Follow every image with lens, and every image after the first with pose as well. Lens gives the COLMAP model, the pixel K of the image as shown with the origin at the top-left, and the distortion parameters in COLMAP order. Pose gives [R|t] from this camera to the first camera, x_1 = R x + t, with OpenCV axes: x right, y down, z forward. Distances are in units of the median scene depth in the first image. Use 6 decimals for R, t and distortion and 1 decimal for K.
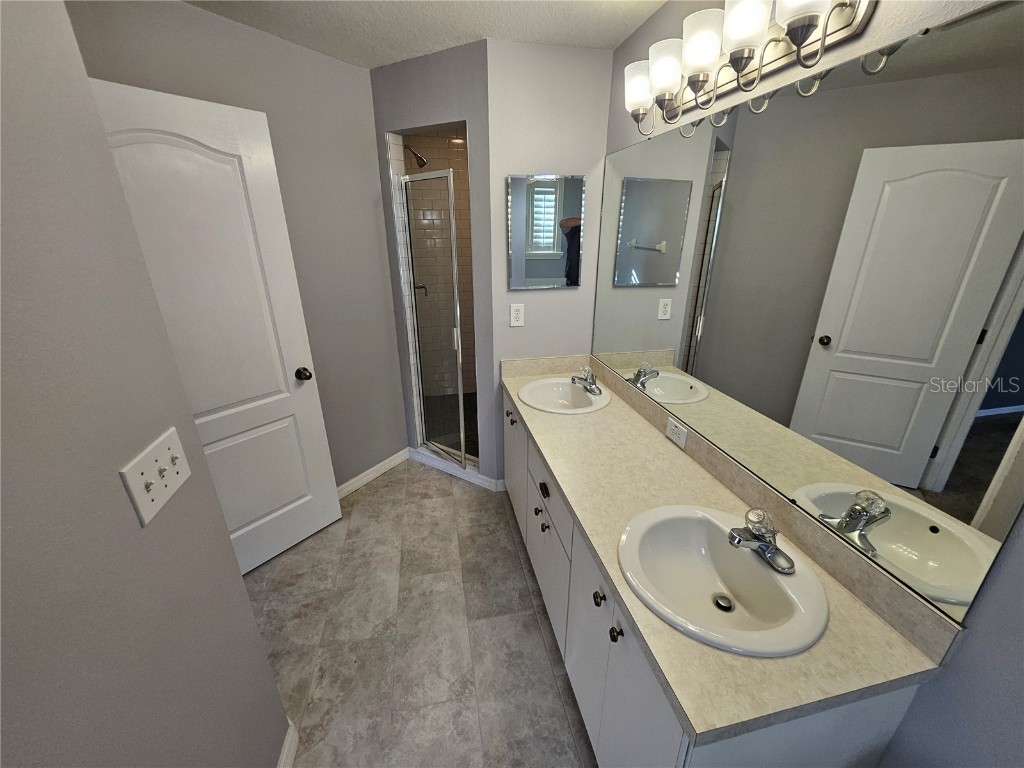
lens RADIAL K [[405.3, 0, 518.9], [0, 405.3, 383.2], [0, 0, 1]] dist [0.000486, -0.000075]
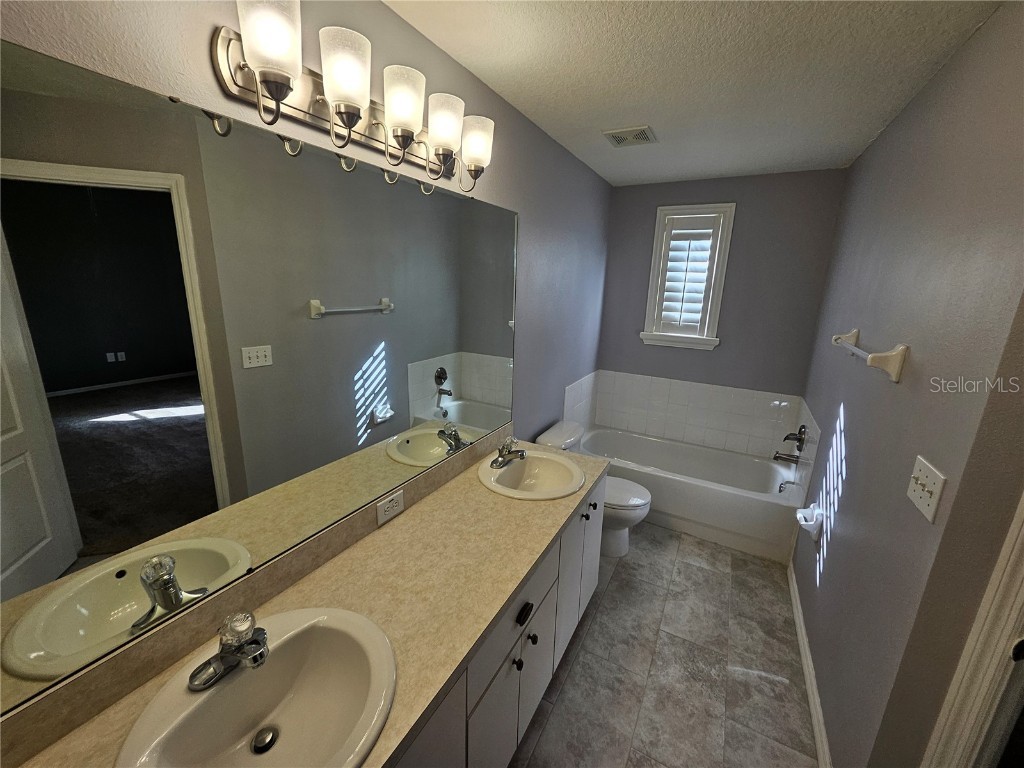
lens RADIAL K [[405.3, 0, 515.1], [0, 405.3, 381.3], [0, 0, 1]] dist [0.000486, -0.000075]
pose [[-0.746594, -0.186061, 0.638732, -0.352862], [0.207272, 0.847255, 0.489078, -0.519785], [-0.632167, 0.497534, -0.593990, 1.291237]]
